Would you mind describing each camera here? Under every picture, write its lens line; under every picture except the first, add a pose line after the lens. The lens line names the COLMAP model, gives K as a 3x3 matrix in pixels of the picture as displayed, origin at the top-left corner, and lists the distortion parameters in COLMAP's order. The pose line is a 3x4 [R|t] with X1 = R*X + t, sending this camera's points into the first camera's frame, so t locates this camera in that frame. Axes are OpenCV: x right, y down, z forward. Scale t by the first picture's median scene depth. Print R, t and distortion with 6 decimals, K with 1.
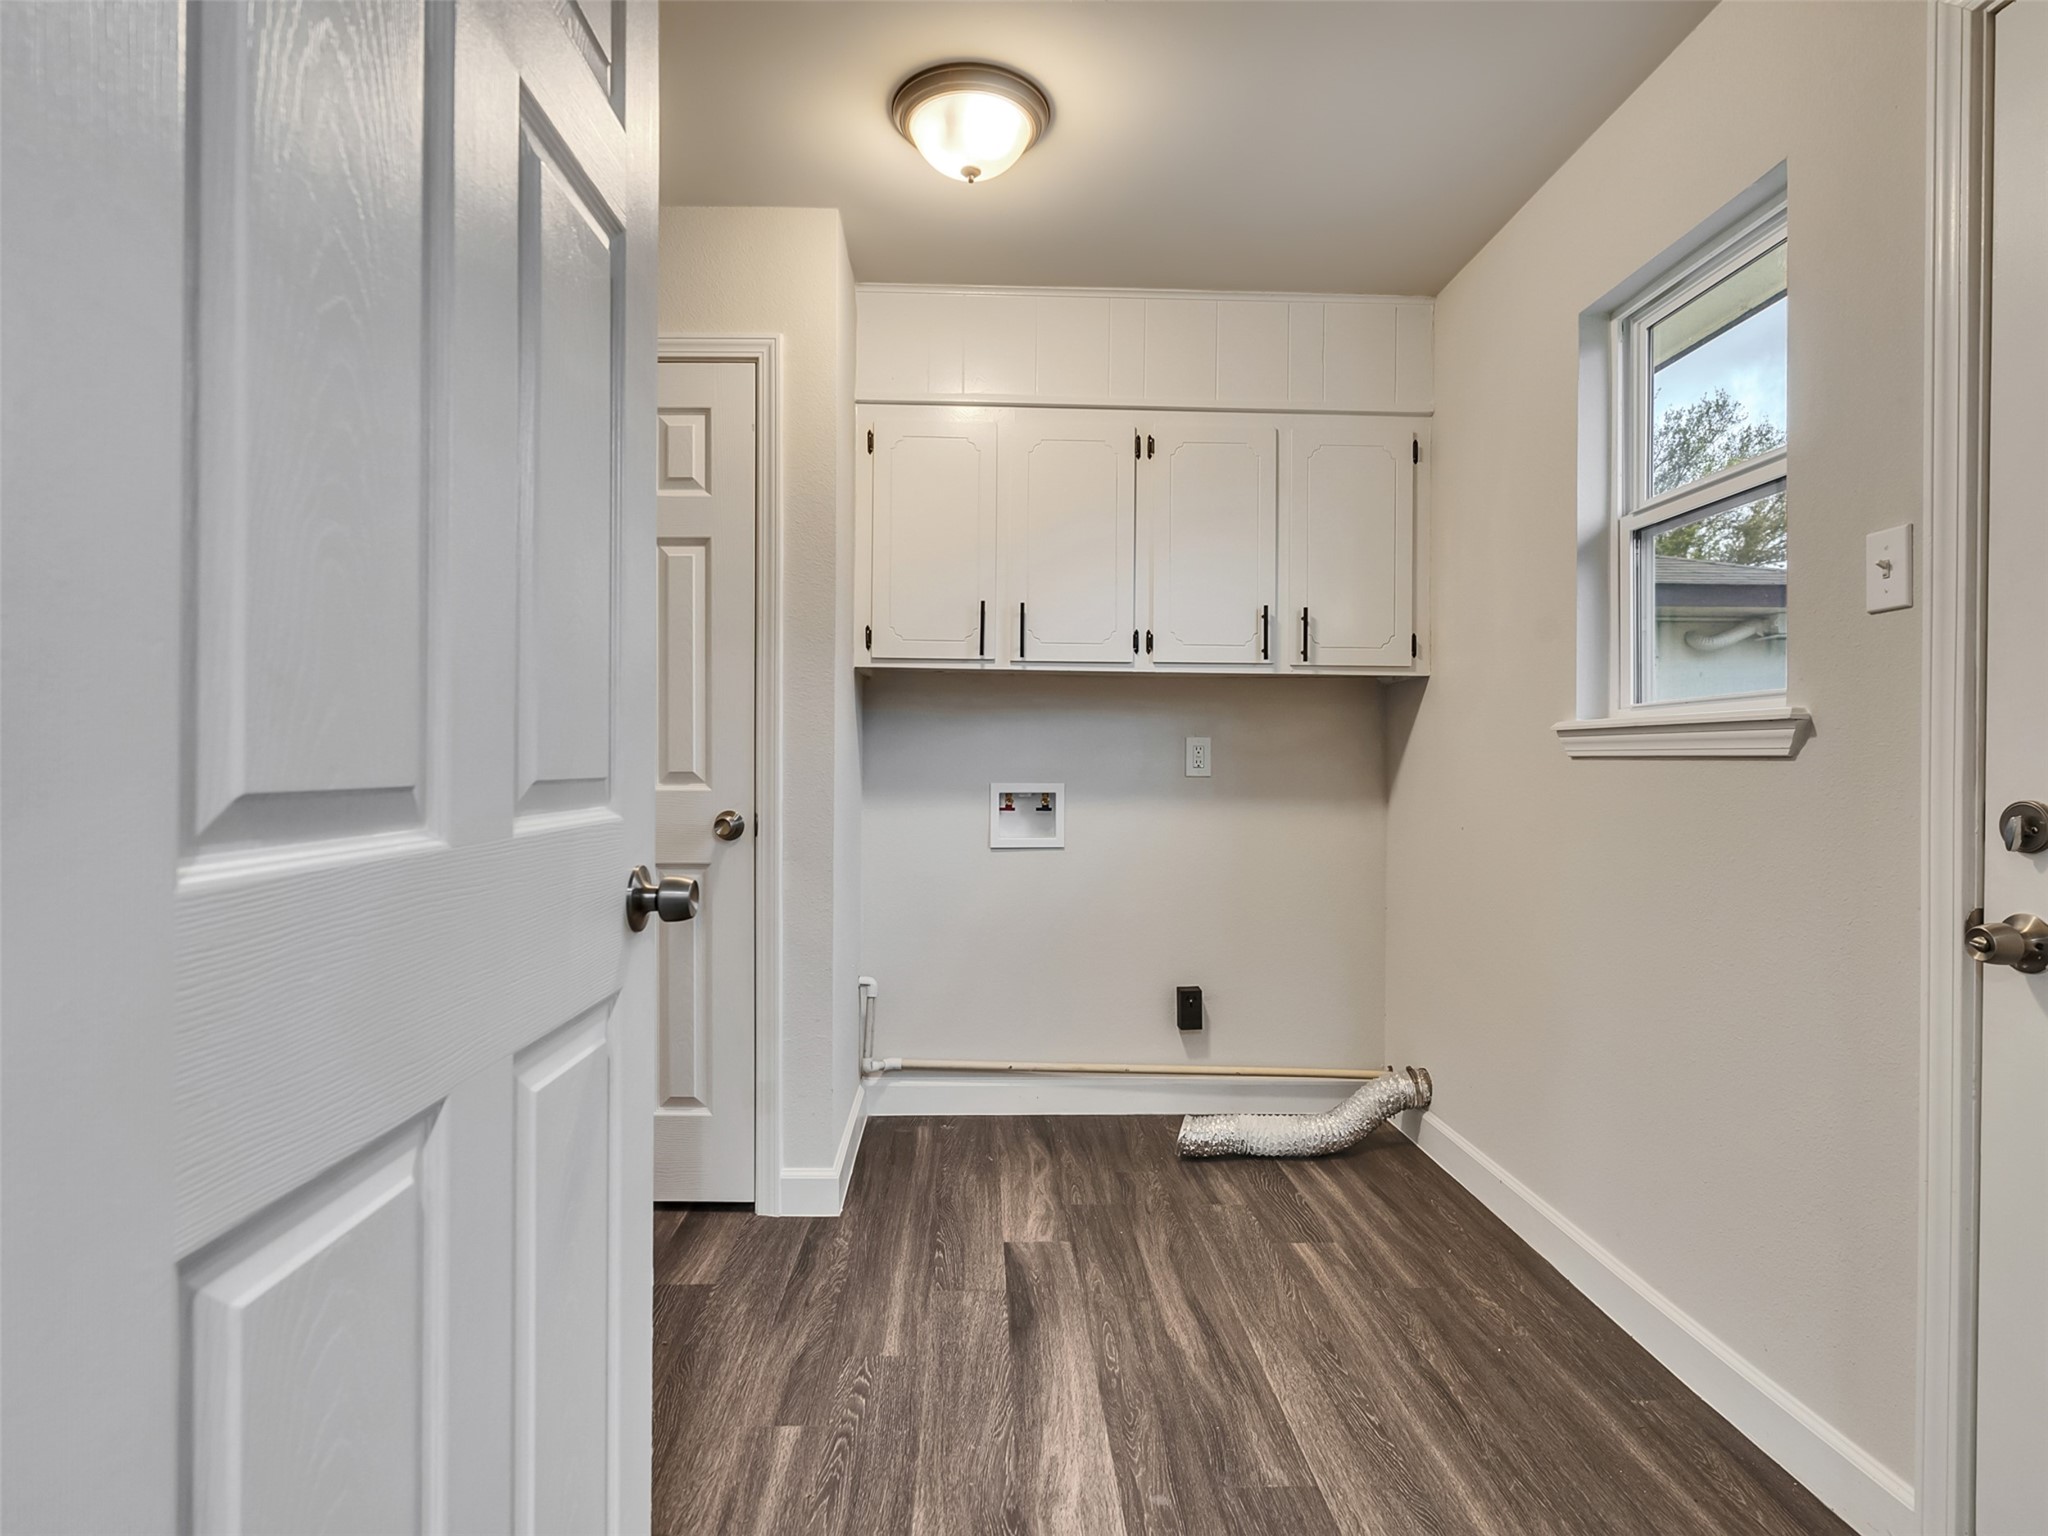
lens RADIAL K [[1047.5, 0, 1003.6], [0, 1047.5, 767.0], [0, 0, 1]] dist [-0.006297, 0.003125]
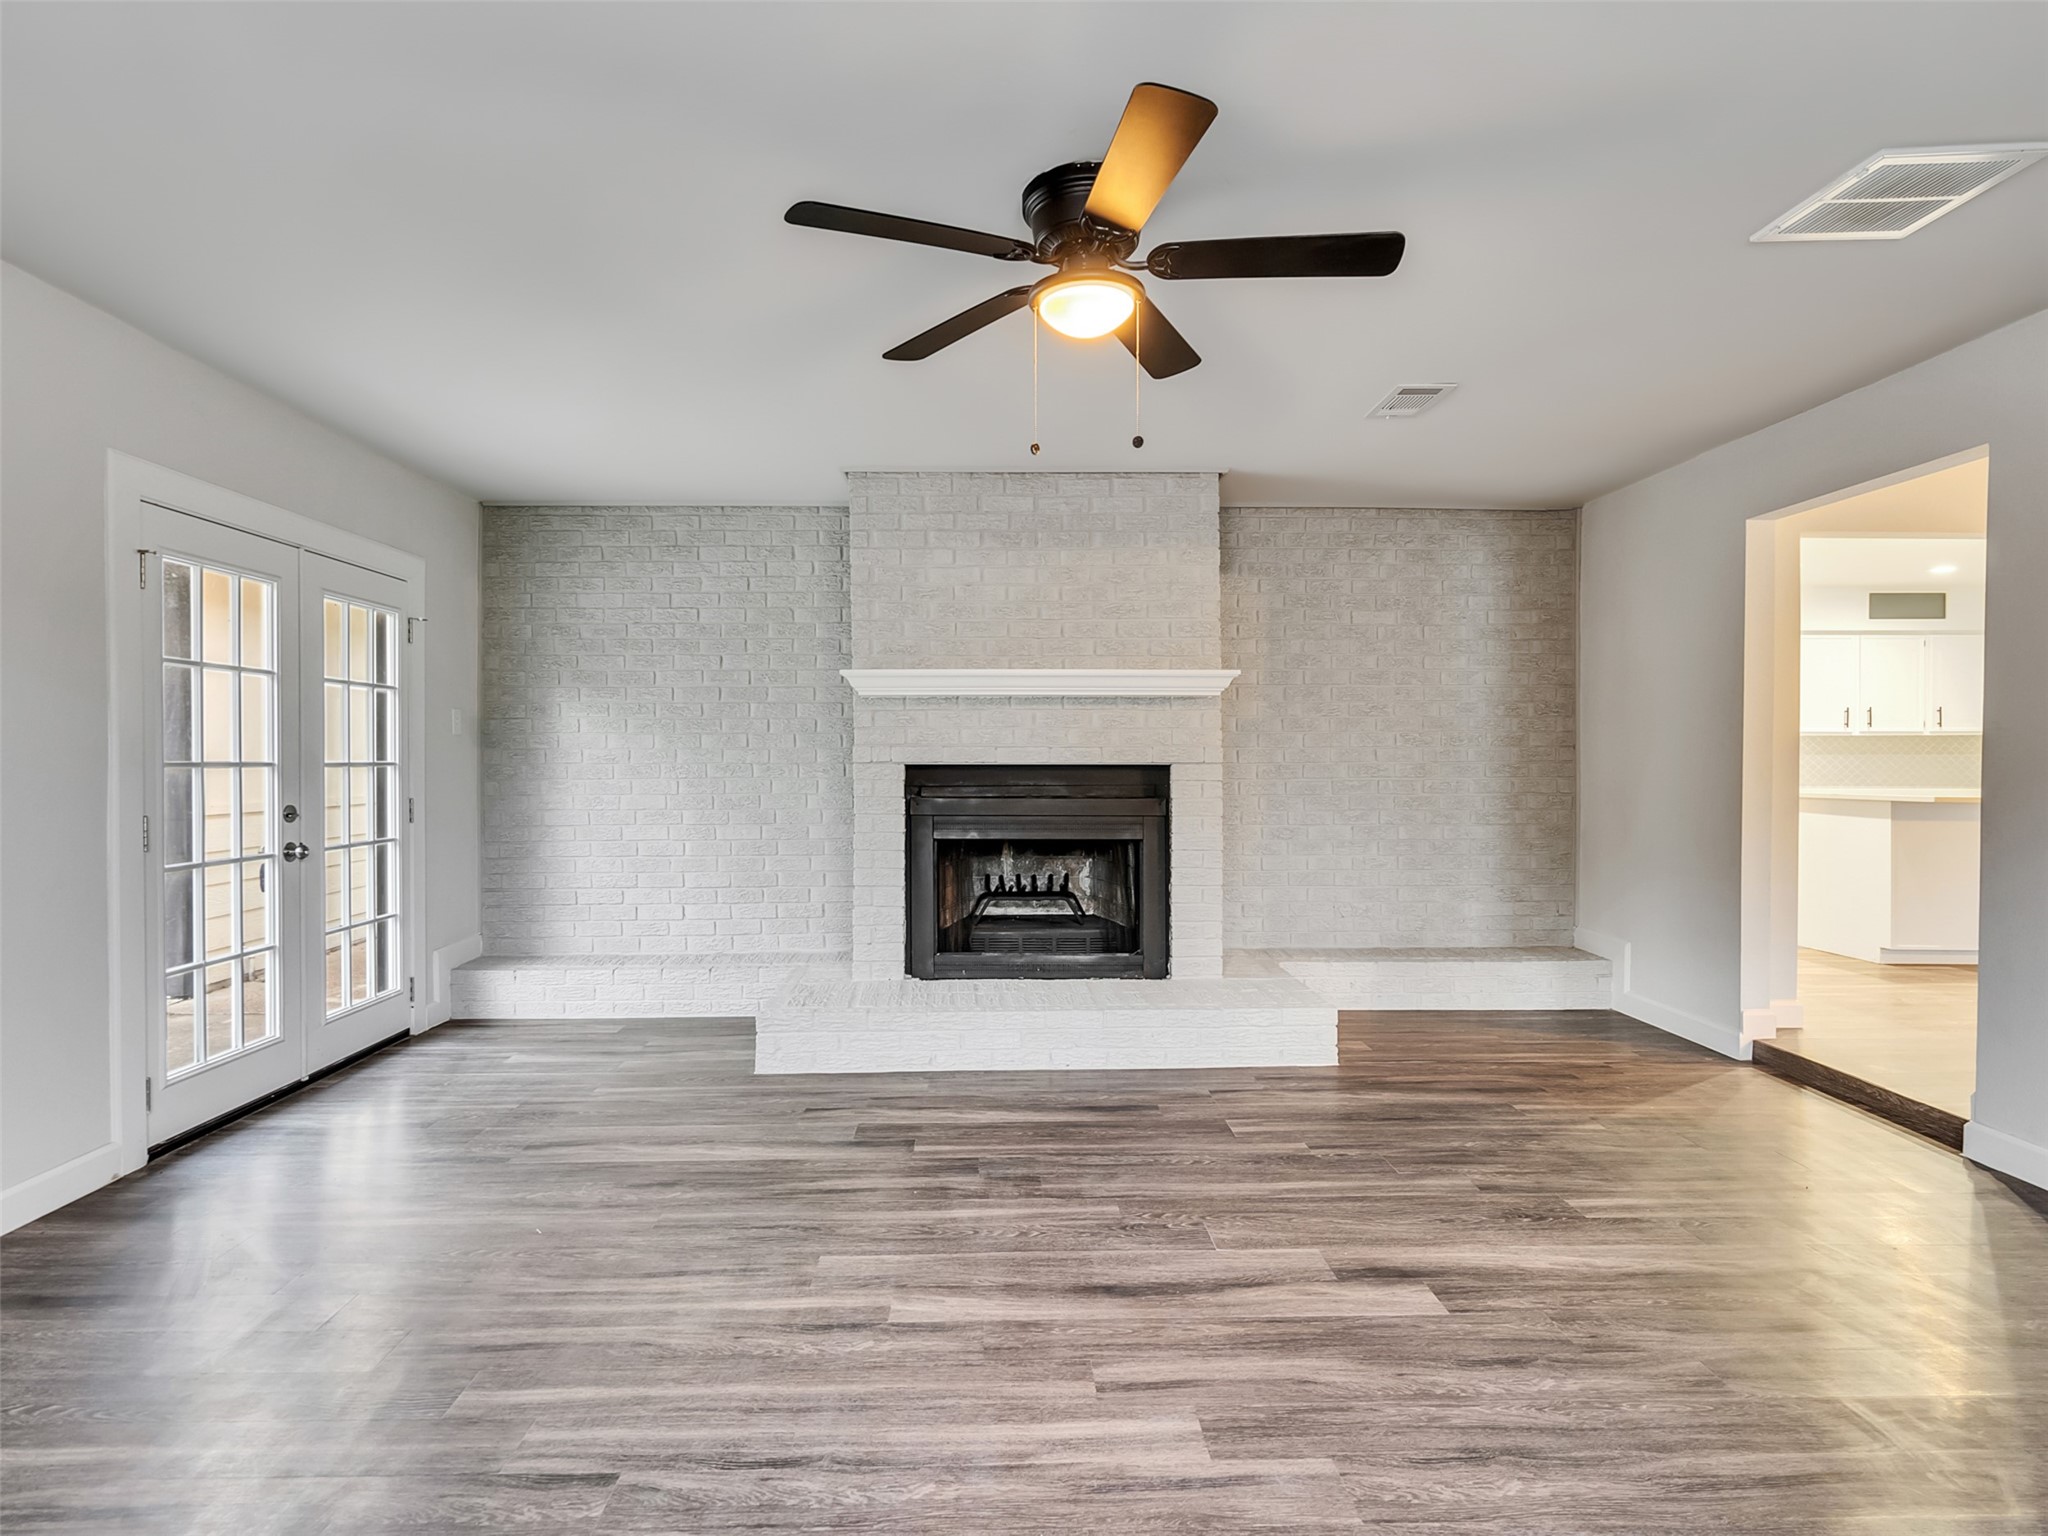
lens RADIAL K [[1047.5, 0, 1003.6], [0, 1047.5, 767.0], [0, 0, 1]] dist [-0.006297, 0.003125]
pose [[-0.012987, 0.000289, -0.999916, 1.204134], [0.001637, 0.999999, 0.000268, -0.057447], [0.999914, -0.001633, -0.012988, 0.894223]]
